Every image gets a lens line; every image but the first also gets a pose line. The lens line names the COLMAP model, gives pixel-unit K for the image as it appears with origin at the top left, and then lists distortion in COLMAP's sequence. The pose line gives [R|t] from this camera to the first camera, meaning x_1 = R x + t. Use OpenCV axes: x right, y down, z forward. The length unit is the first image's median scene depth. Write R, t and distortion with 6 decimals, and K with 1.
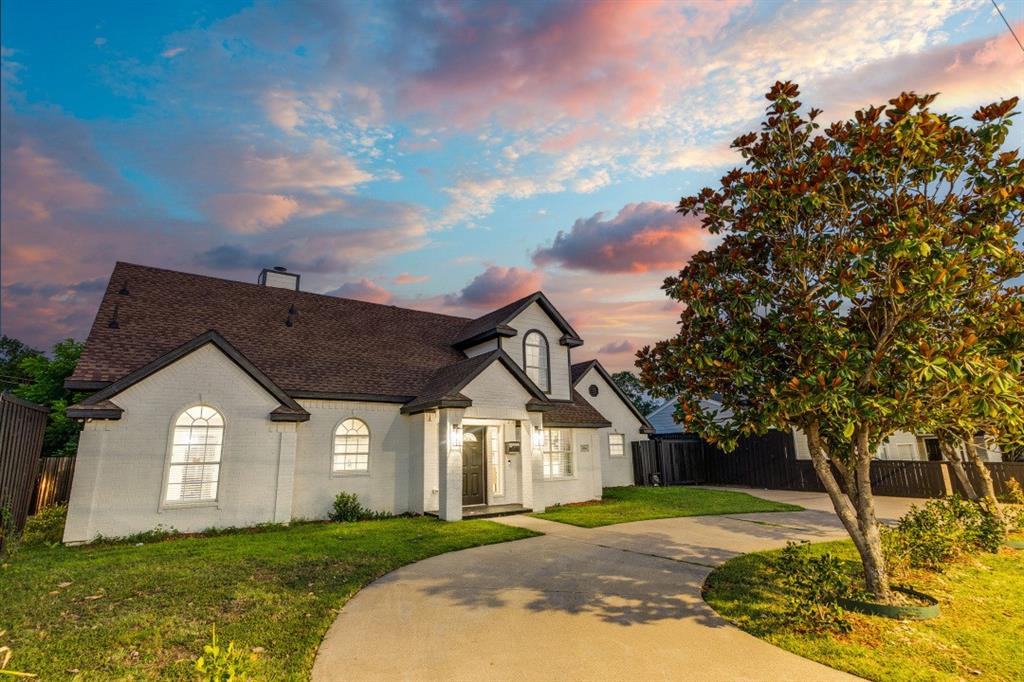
lens RADIAL K [[500.1, 0, 515.4], [0, 500.1, 324.0], [0, 0, 1]] dist [-0.009499, 0.000687]
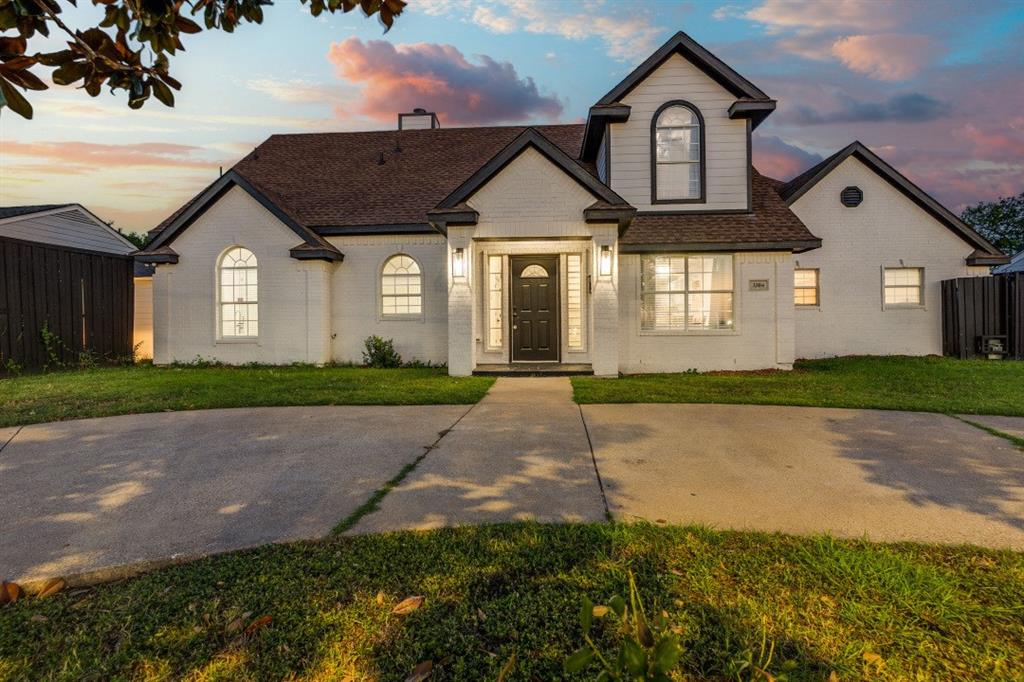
lens RADIAL K [[500.1, 0, 515.4], [0, 500.1, 324.0], [0, 0, 1]] dist [-0.009499, 0.000687]
pose [[0.768444, 0.008709, -0.639858, 0.347434], [0.153238, 0.968311, 0.197211, 0.154794], [0.621299, -0.249596, 0.742758, 0.431952]]
